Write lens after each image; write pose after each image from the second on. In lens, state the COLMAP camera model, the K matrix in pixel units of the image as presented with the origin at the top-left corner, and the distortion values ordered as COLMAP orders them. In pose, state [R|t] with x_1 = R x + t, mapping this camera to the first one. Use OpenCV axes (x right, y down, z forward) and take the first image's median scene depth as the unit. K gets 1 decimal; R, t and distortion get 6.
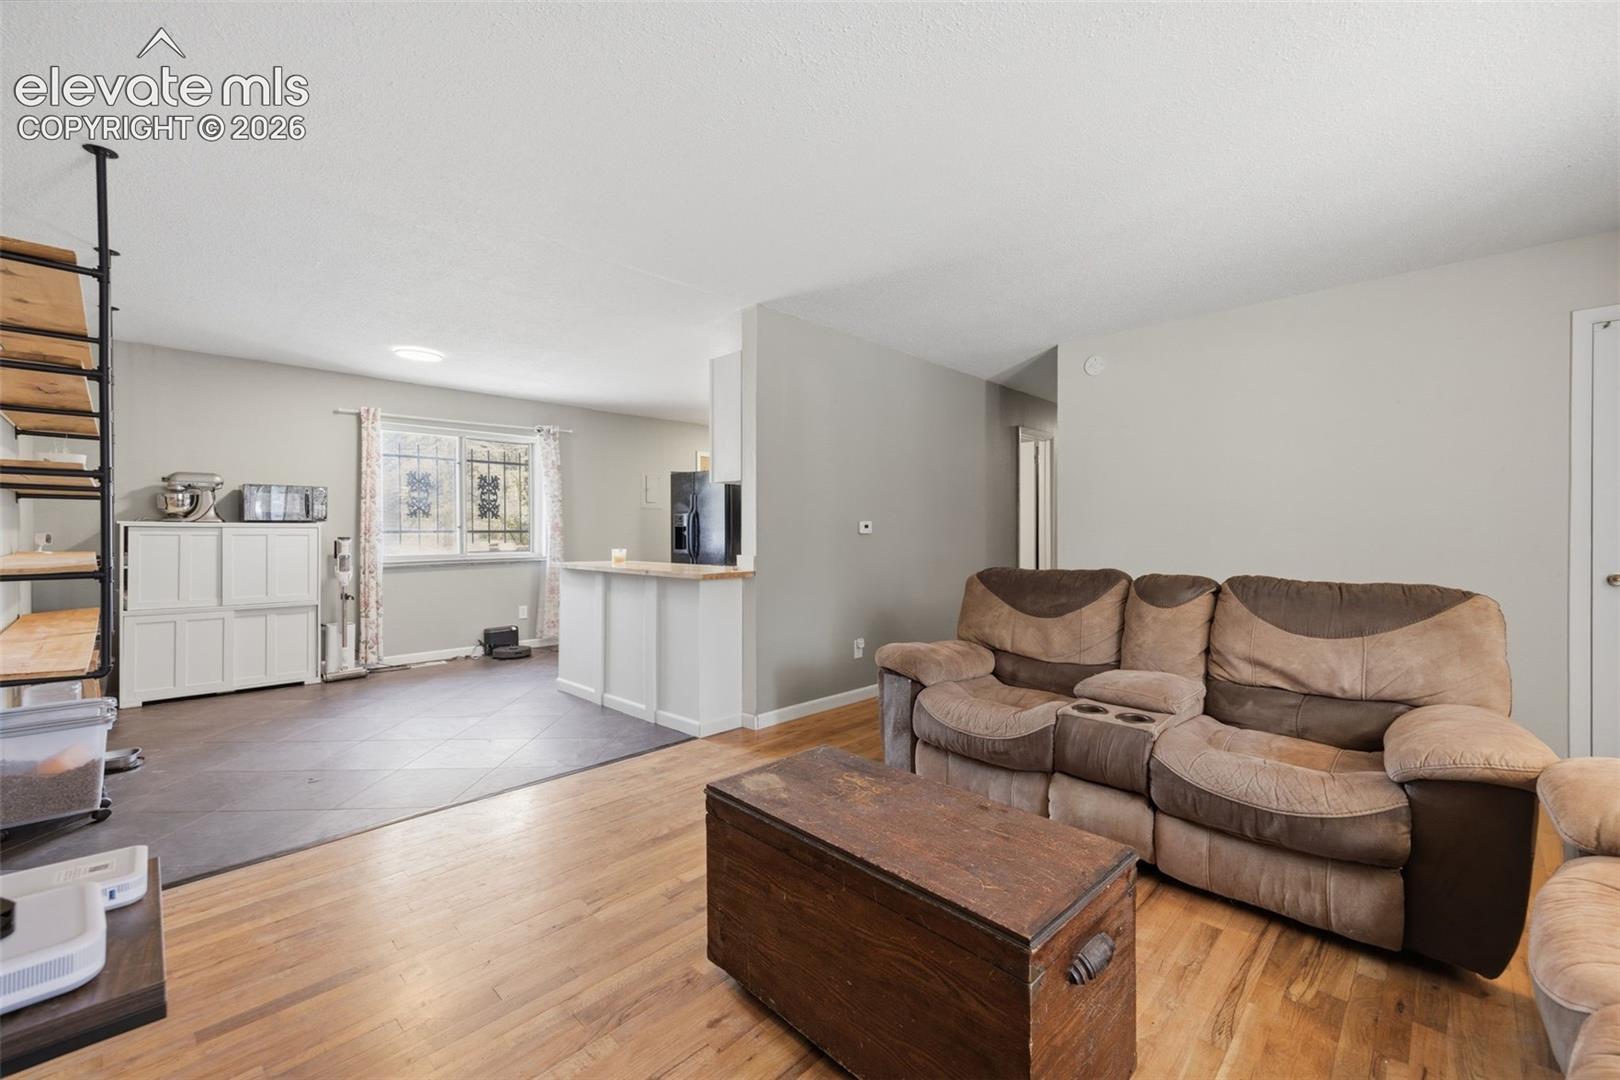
lens RADIAL K [[651.2, 0, 815.5], [0, 651.2, 536.1], [0, 0, 1]] dist [0.008679, -0.000209]
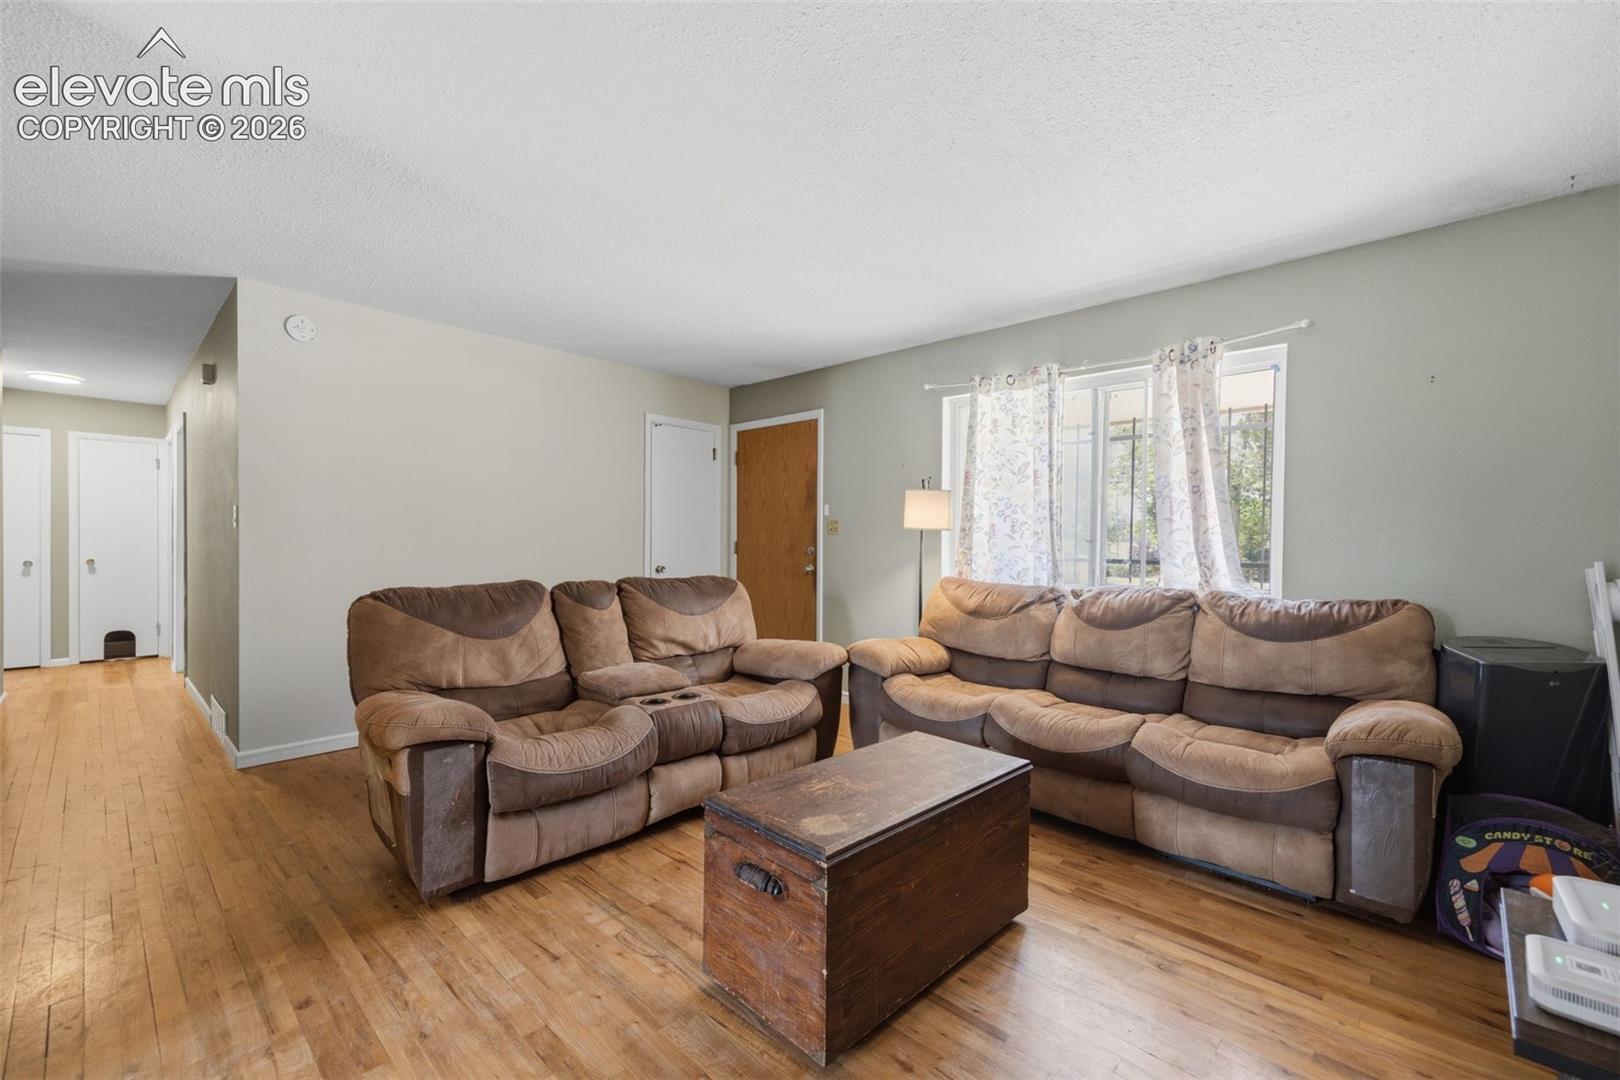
lens RADIAL K [[659.0, 0, 812.7], [0, 659.0, 551.3], [0, 0, 1]] dist [0.017526, 0.000146]
pose [[0.004309, -0.014601, 0.999884, -0.701338], [-0.002583, 0.999890, 0.014613, -0.011469], [-0.999987, -0.002646, 0.004271, 0.714730]]
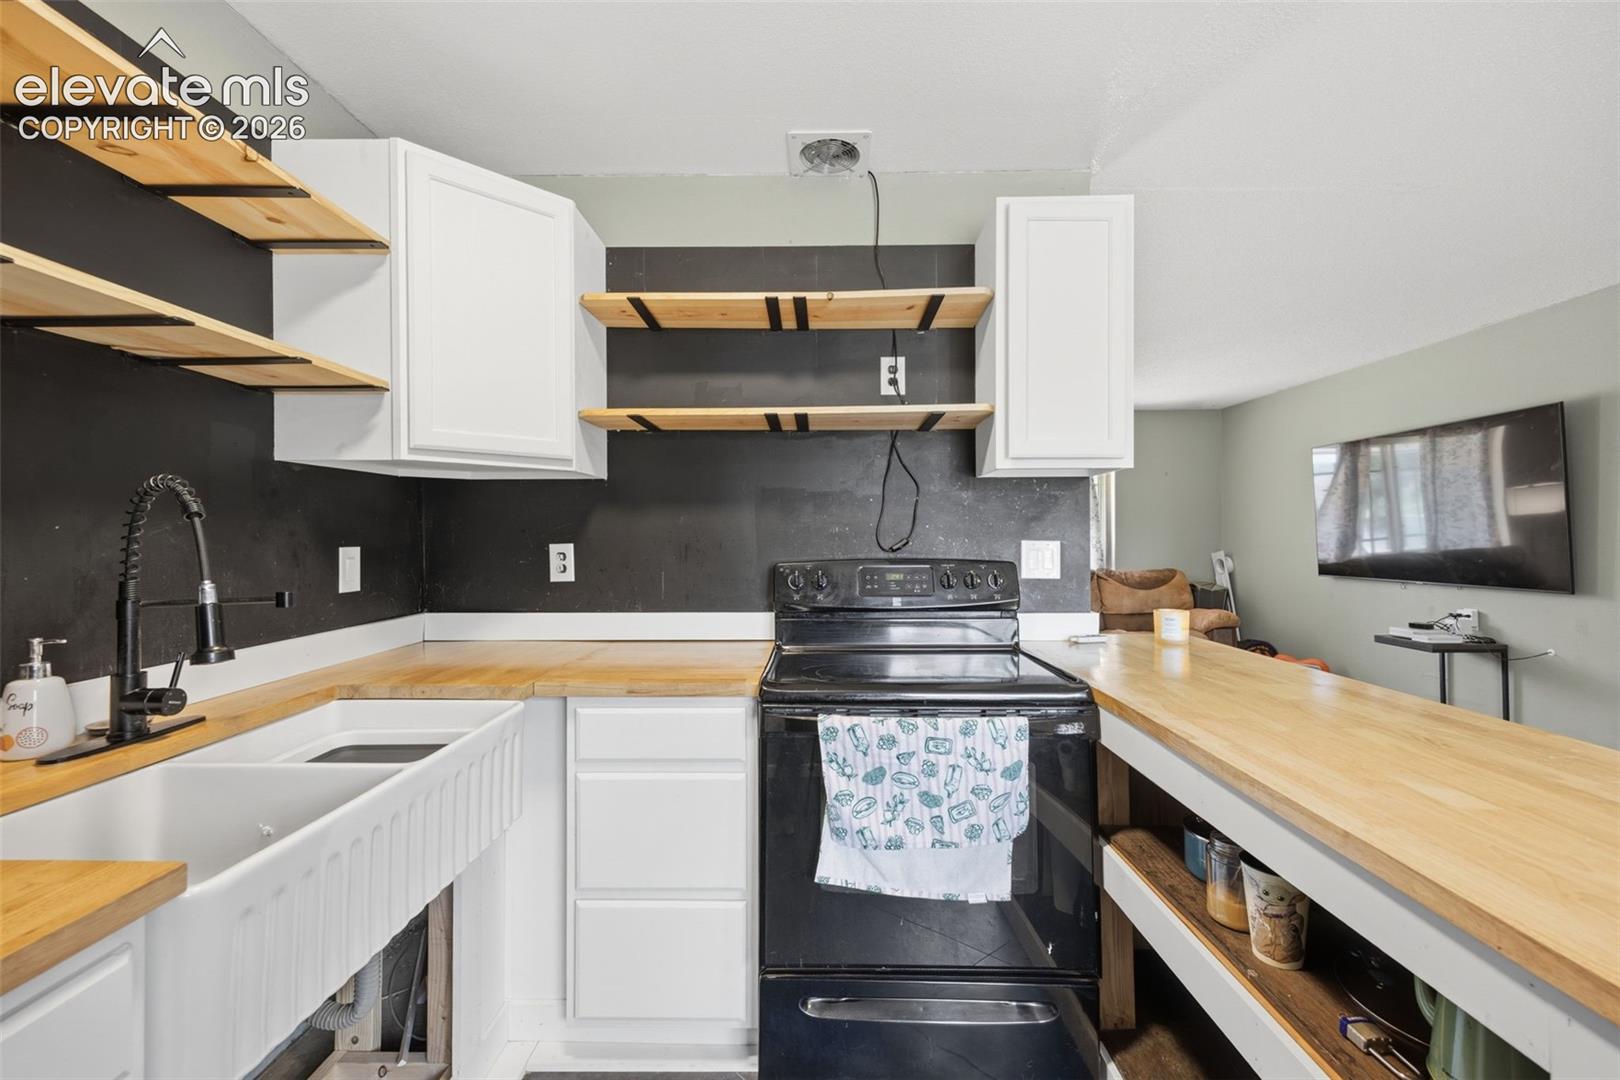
lens RADIAL K [[668.9, 0, 806.5], [0, 668.9, 533.4], [0, 0, 1]] dist [0.010748, -0.000138]
pose [[-0.659787, 0.002791, 0.751448, -0.622641], [0.006451, 0.999977, 0.001950, -0.066293], [-0.751425, 0.006134, -0.659790, 2.480418]]
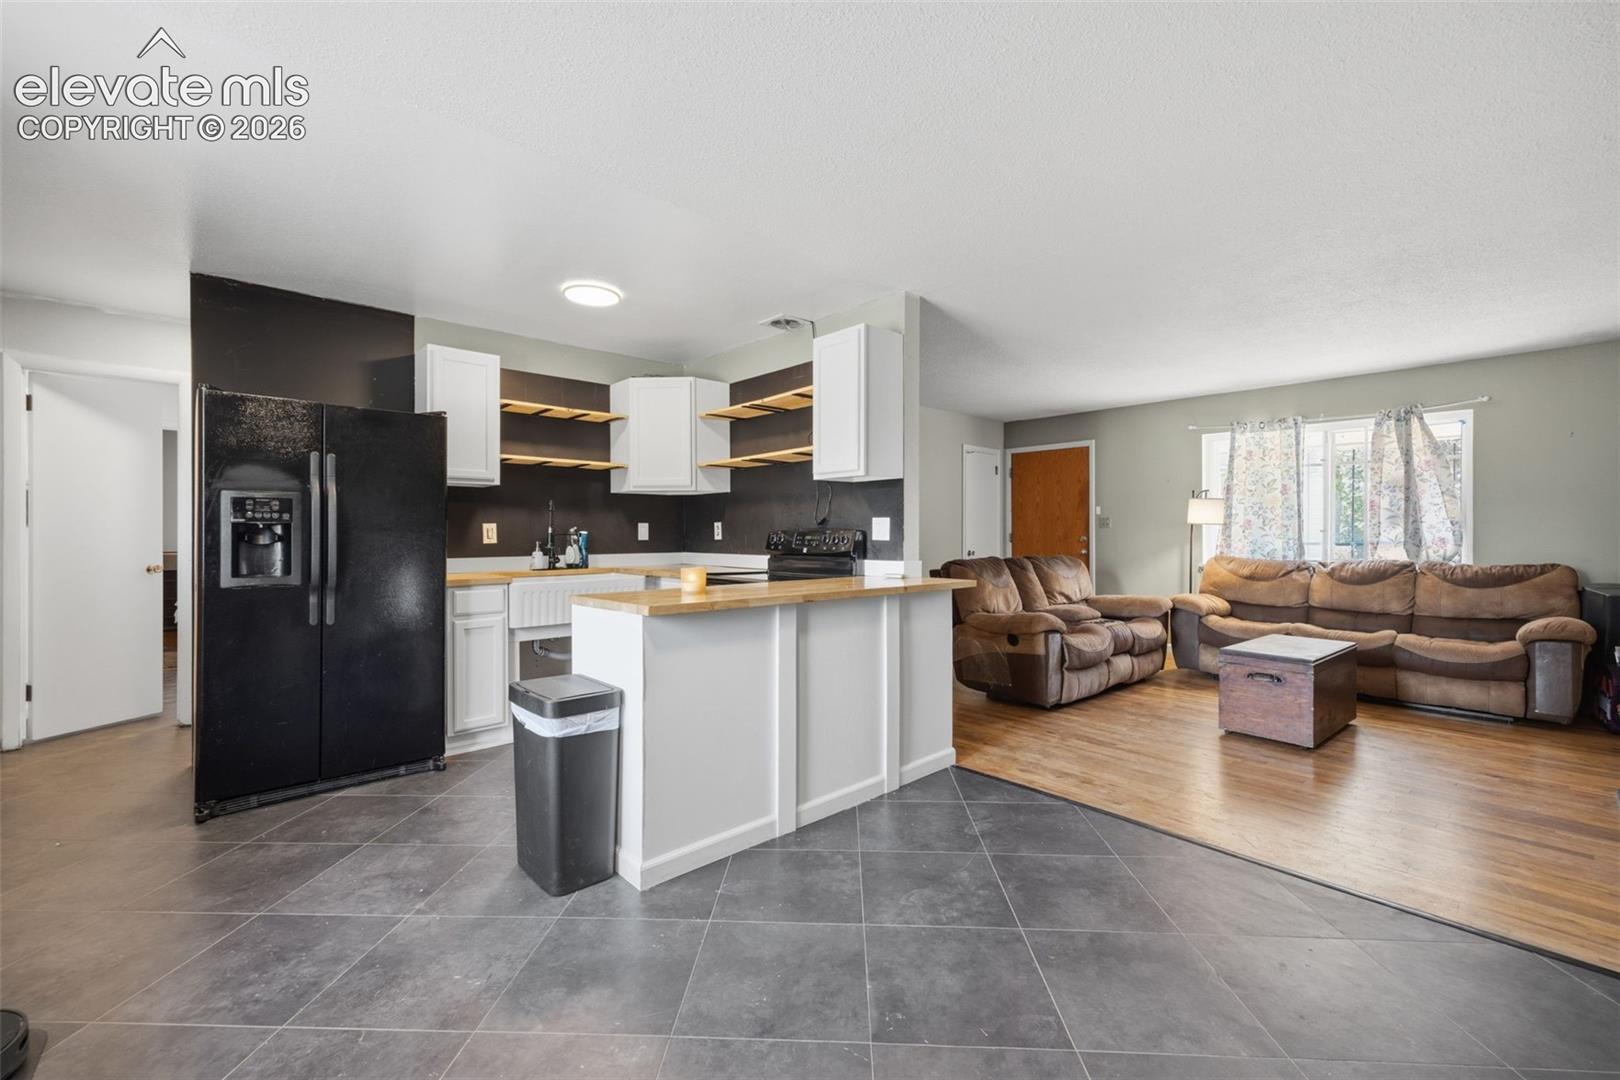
lens RADIAL K [[658.7, 0, 808.2], [0, 658.7, 534.7], [0, 0, 1]] dist [0.008094, -0.000330]
pose [[0.093121, -0.003377, 0.995649, -1.659532], [0.006398, 0.999976, 0.002793, -0.019088], [-0.995634, 0.006110, 0.093140, 1.670532]]
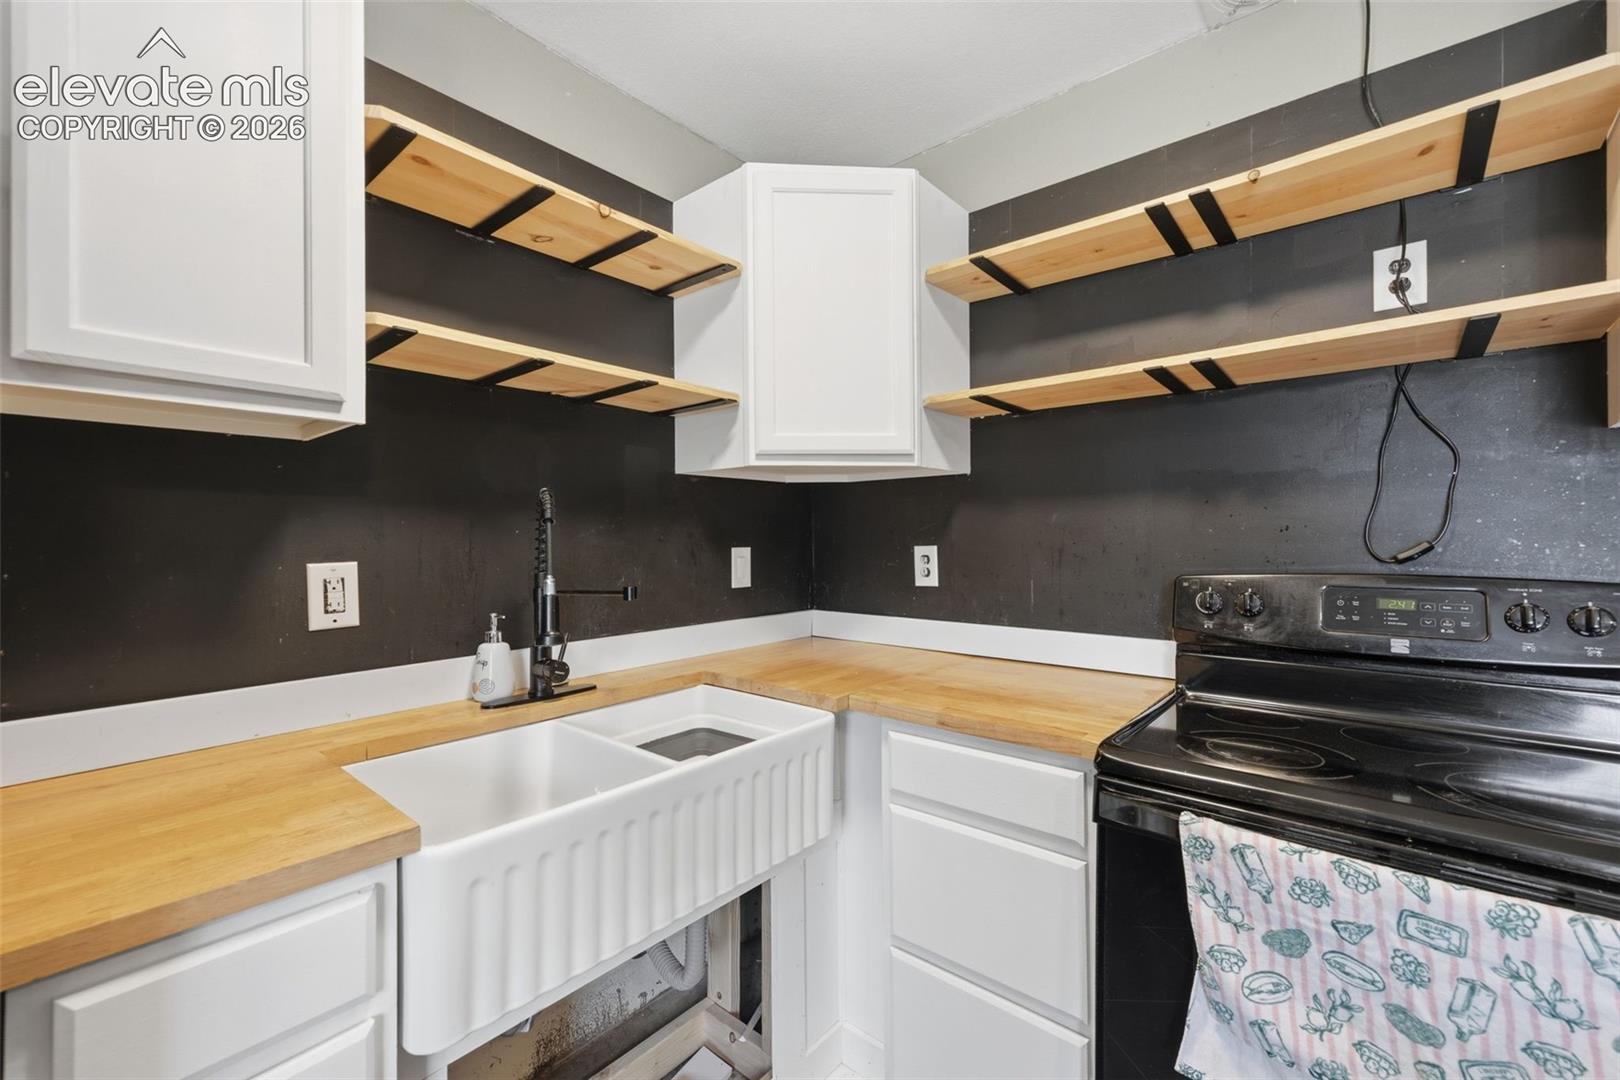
lens RADIAL K [[667.6, 0, 813.0], [0, 667.6, 535.2], [0, 0, 1]] dist [0.011523, -0.001082]
pose [[-0.036471, 0.002884, 0.999331, -0.560822], [0.009554, 0.999951, -0.002537, -0.065199], [-0.999289, 0.009455, -0.036496, 2.301895]]
